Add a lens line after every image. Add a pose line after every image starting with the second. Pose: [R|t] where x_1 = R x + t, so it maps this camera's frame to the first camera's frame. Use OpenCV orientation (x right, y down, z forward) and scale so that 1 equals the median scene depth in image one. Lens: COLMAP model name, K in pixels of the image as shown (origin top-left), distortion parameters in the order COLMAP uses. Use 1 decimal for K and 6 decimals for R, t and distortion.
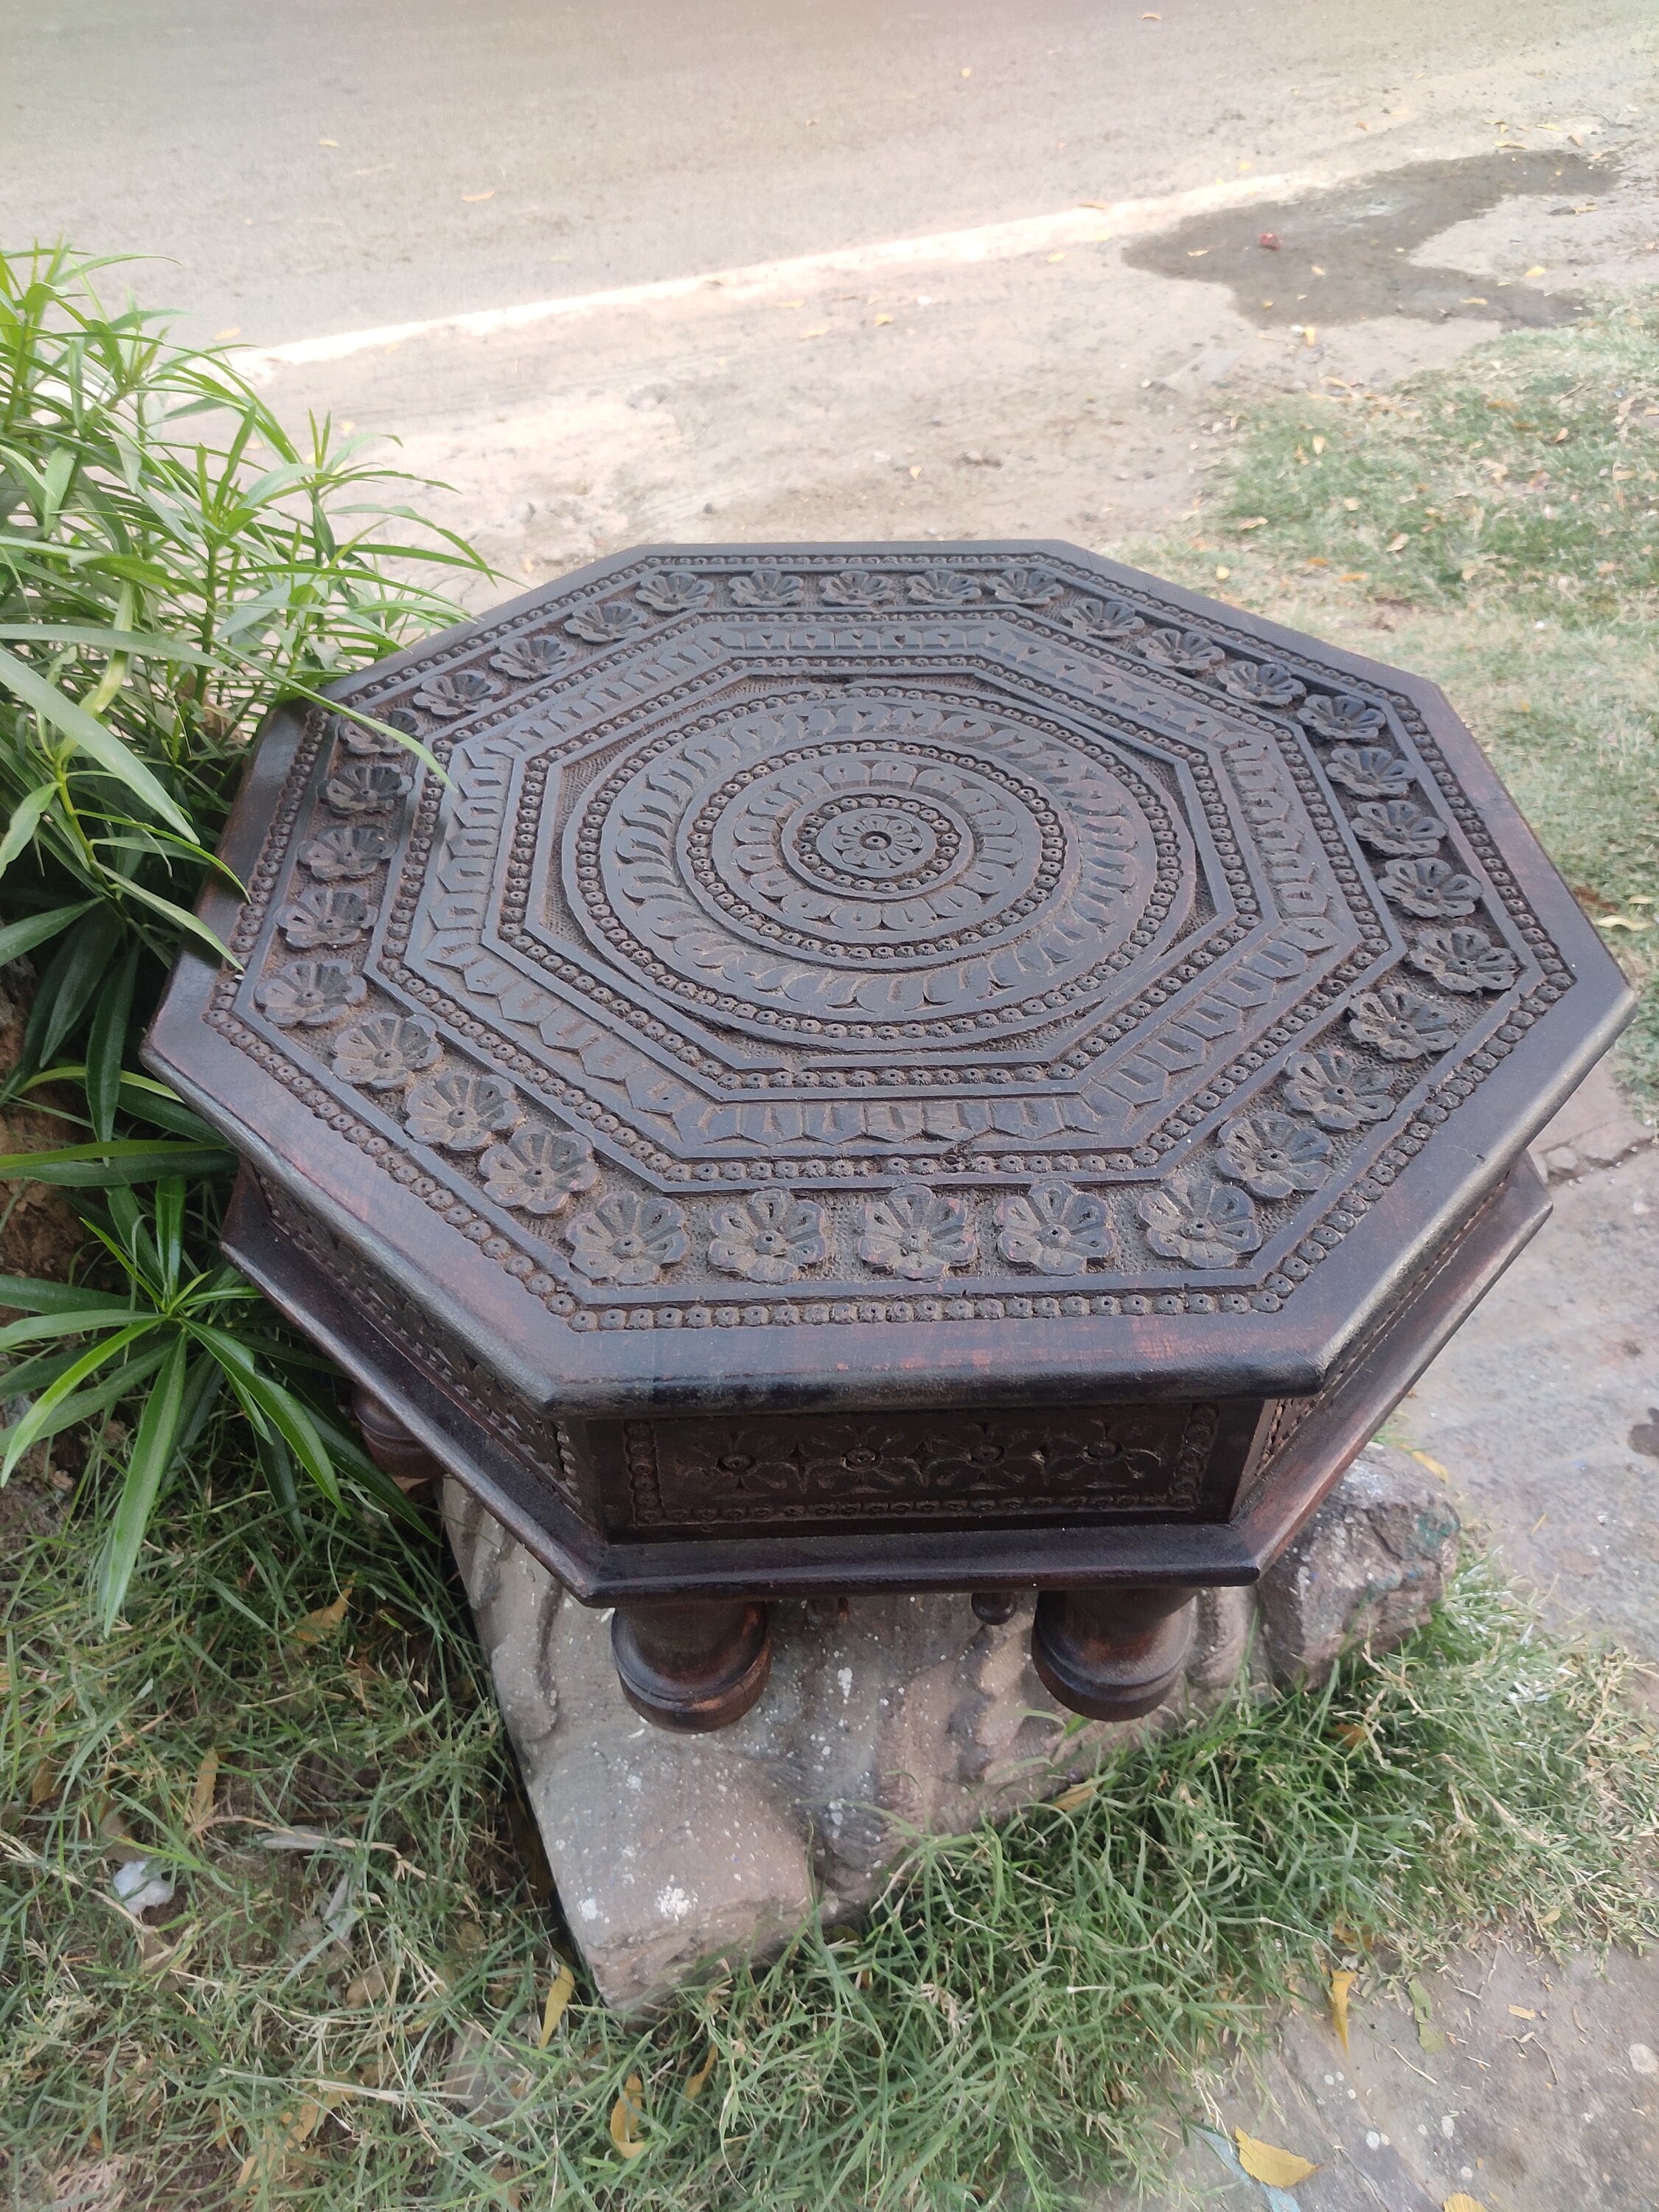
lens RADIAL K [[1682.2, 0, 833.3], [0, 1682.2, 1099.6], [0, 0, 1]] dist [-0.006414, 0.060806]
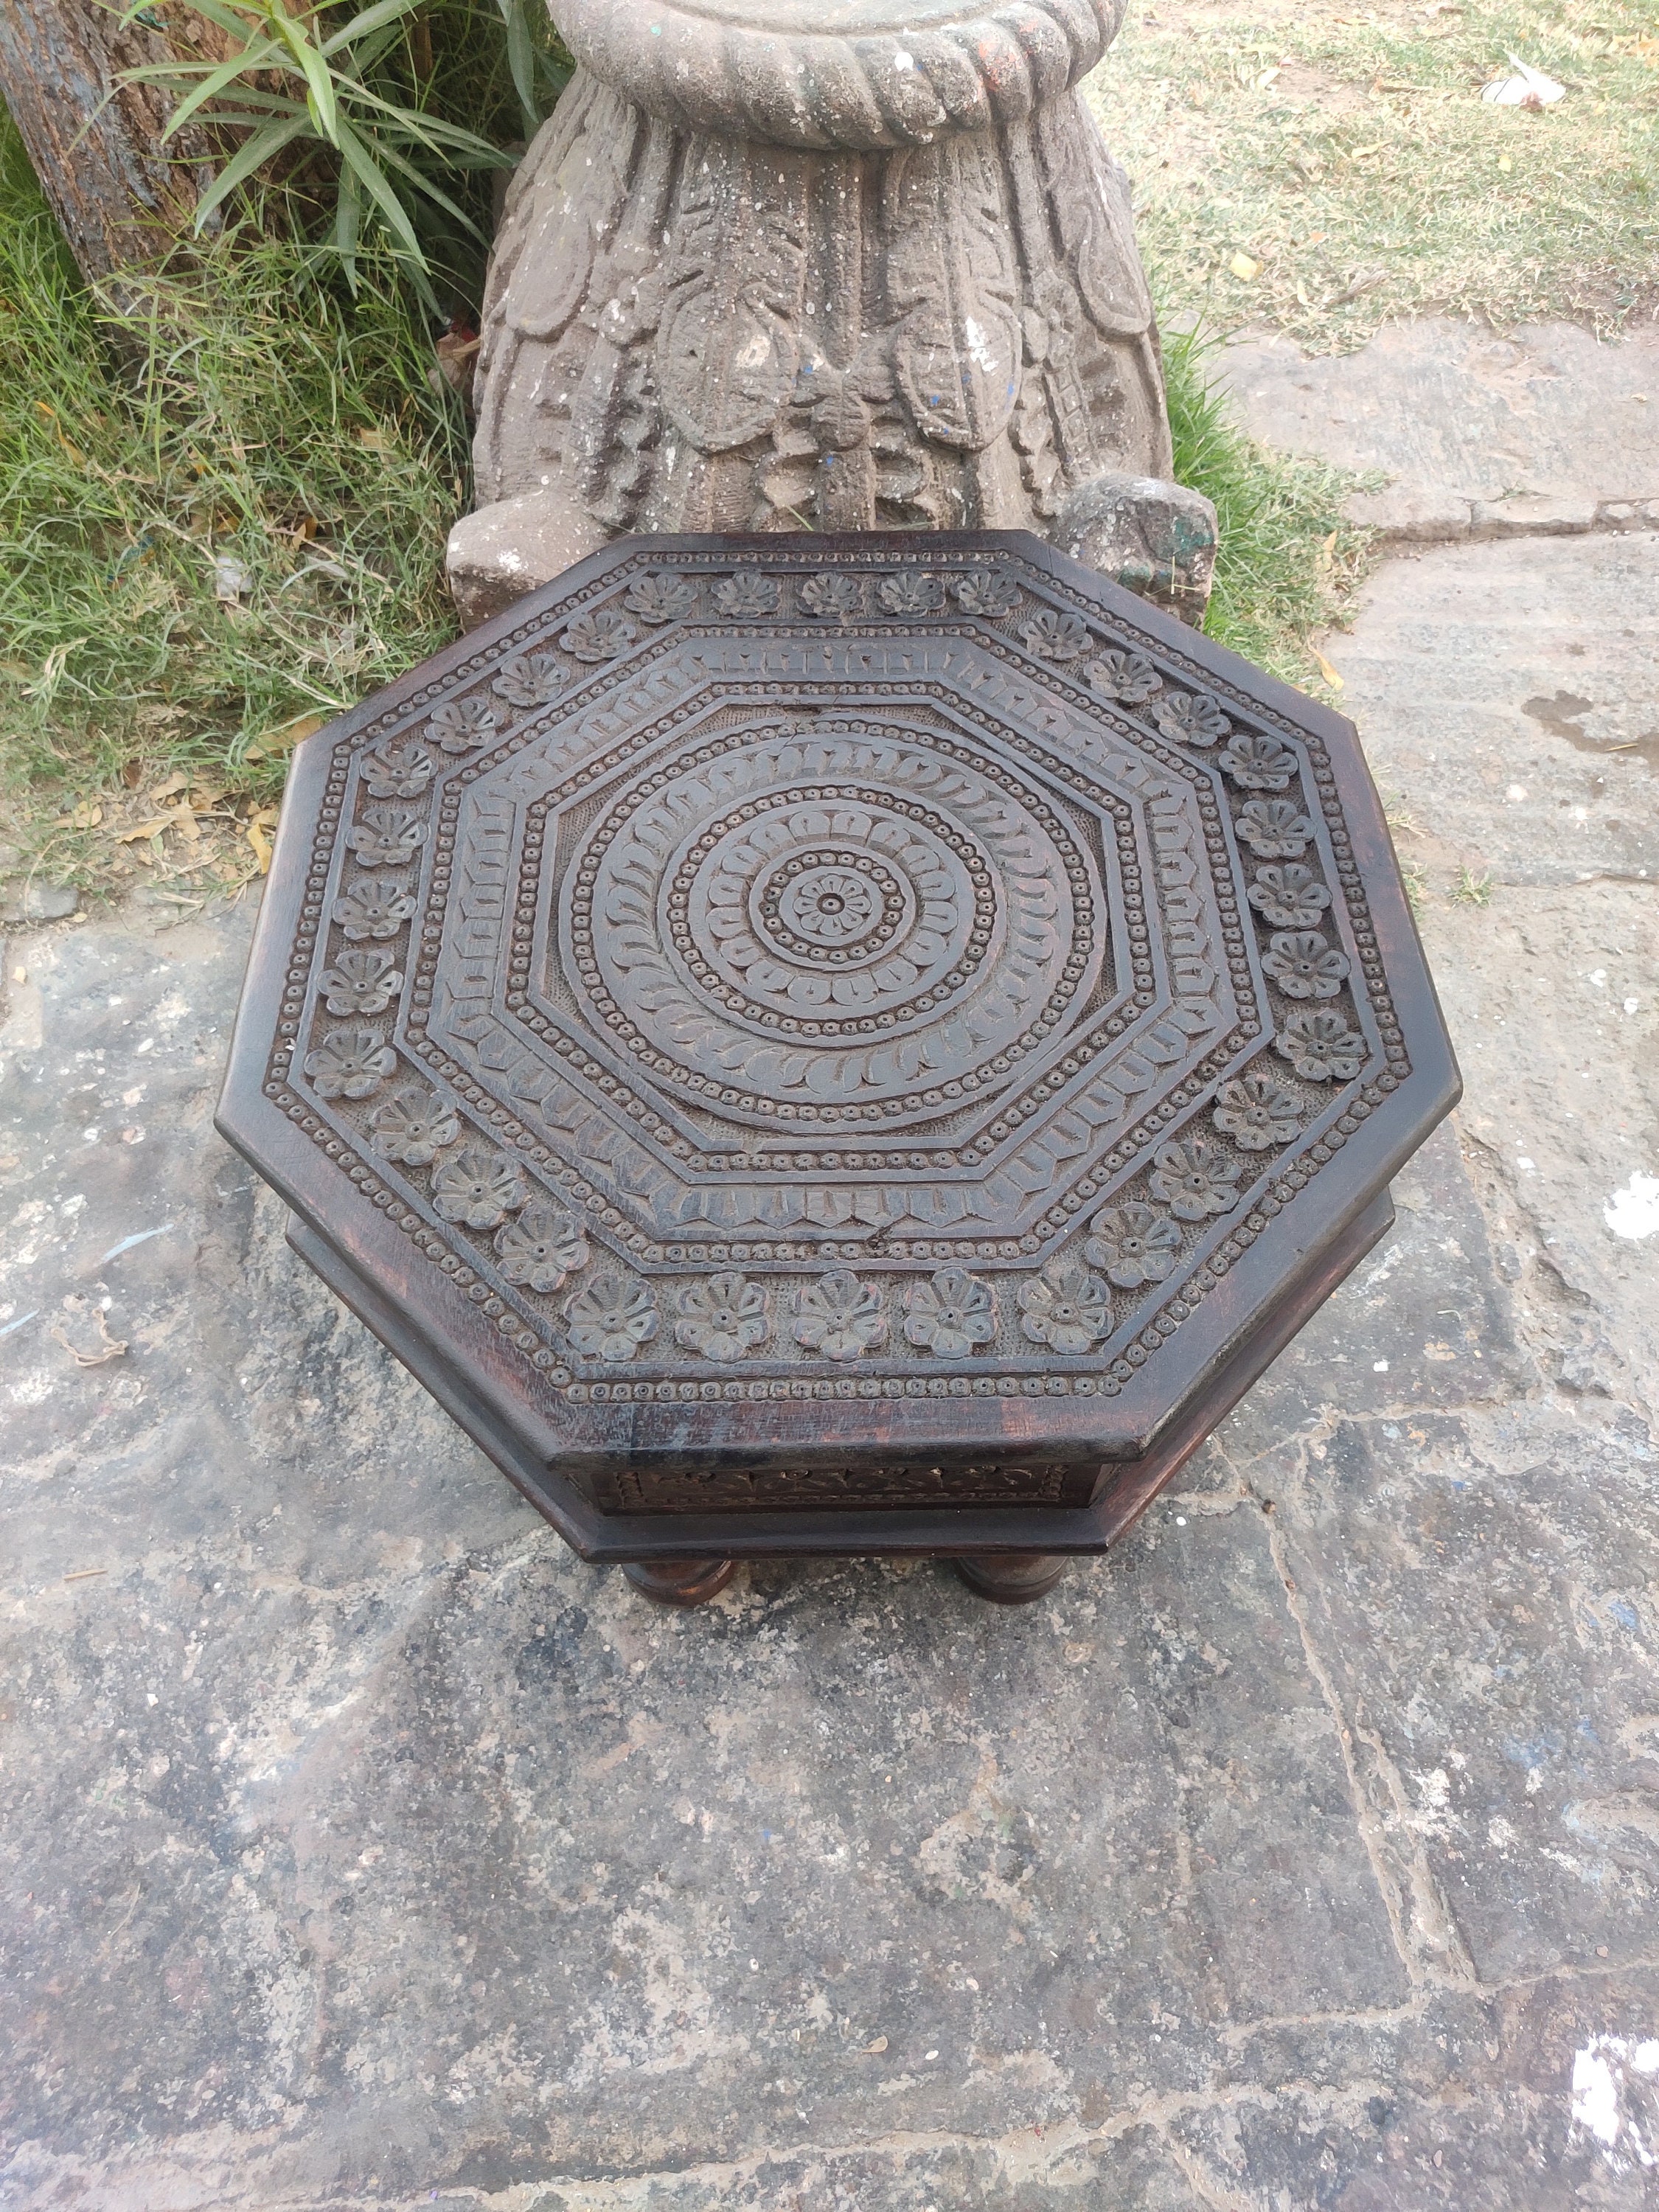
lens RADIAL K [[1693.3, 0, 829.5], [0, 1693.3, 1106.0], [0, 0, 1]] dist [-0.004490, 0.054815]
pose [[0.999684, 0.019721, -0.015568, 0.046418], [-0.015724, 0.974326, 0.224591, -0.287278], [0.019598, -0.224275, 0.974329, -0.165701]]
